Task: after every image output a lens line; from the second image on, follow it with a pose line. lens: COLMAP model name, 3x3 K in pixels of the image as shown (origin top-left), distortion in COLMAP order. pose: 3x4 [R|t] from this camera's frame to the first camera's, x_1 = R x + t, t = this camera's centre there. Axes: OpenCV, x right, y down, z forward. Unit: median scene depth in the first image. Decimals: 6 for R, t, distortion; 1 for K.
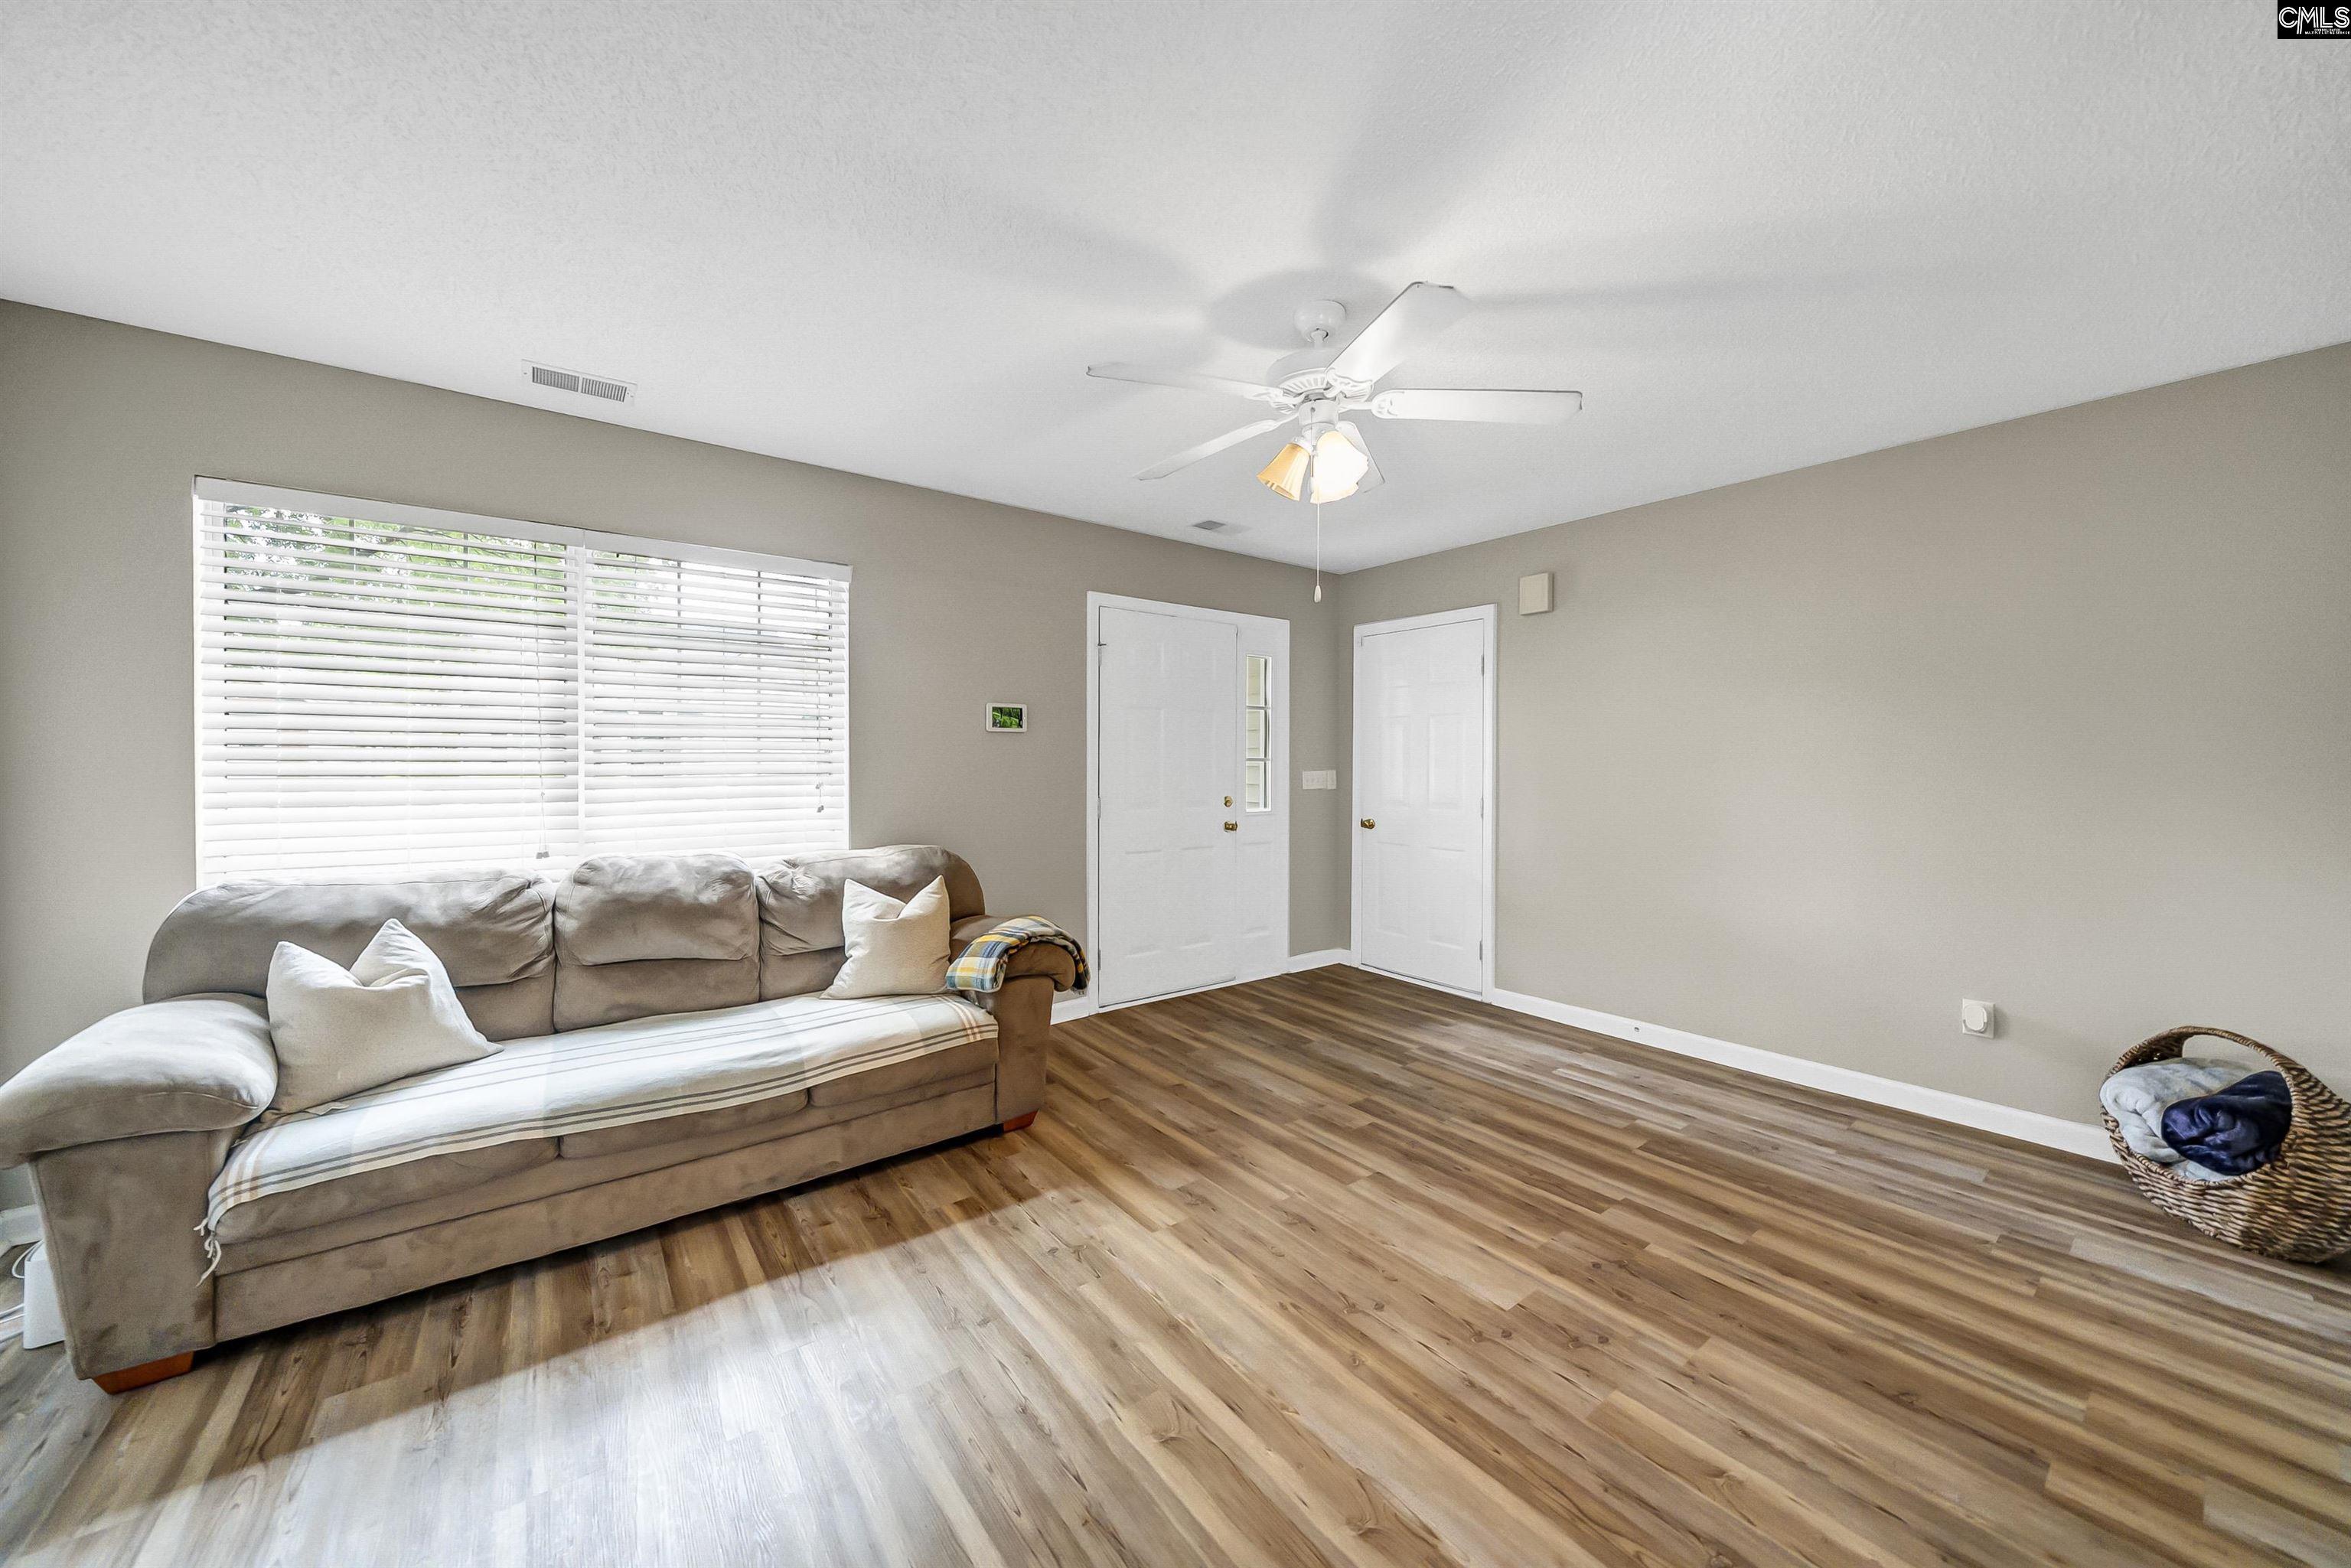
lens RADIAL K [[864.0, 0, 1114.3], [0, 864.0, 766.9], [0, 0, 1]] dist [-0.001300, -0.000224]
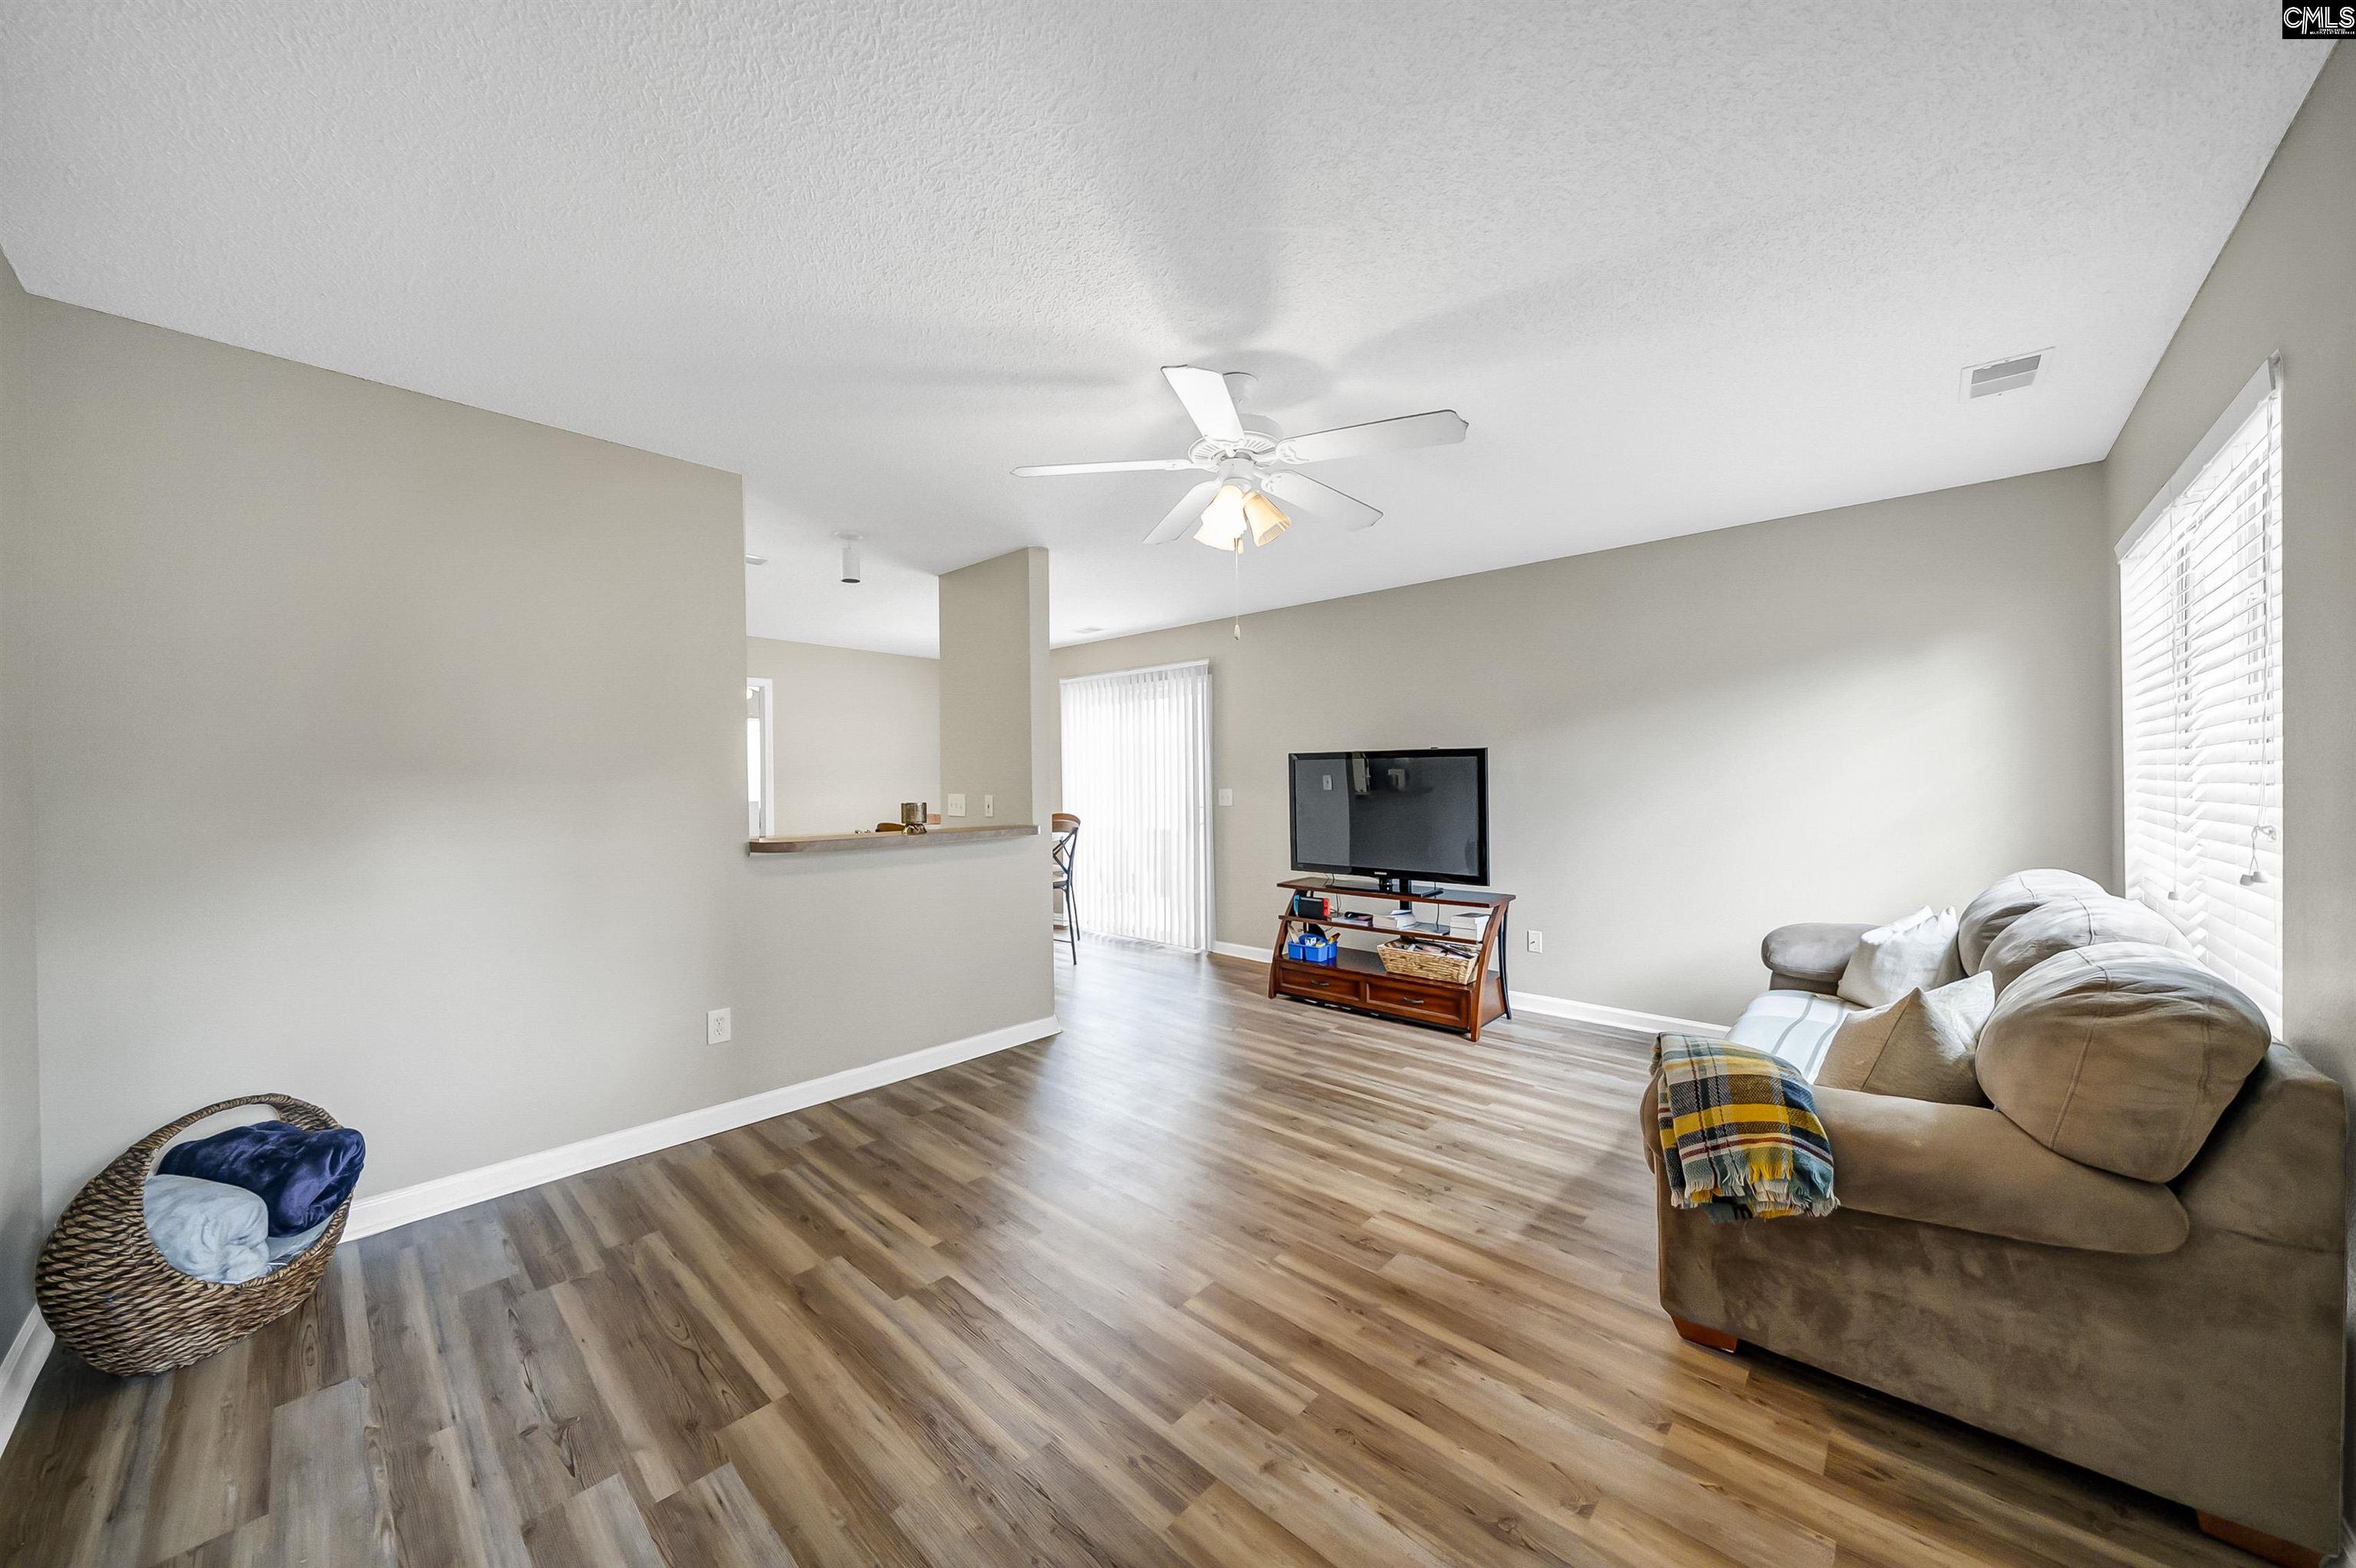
lens RADIAL K [[803.1, 0, 1178.0], [0, 803.1, 784.0], [0, 0, 1]] dist [0.000457, 0.000021]
pose [[-0.972384, 0.003667, -0.233357, 0.488038], [0.000576, 0.999911, 0.013312, -0.016557], [0.233385, 0.012811, -0.972300, 1.756994]]
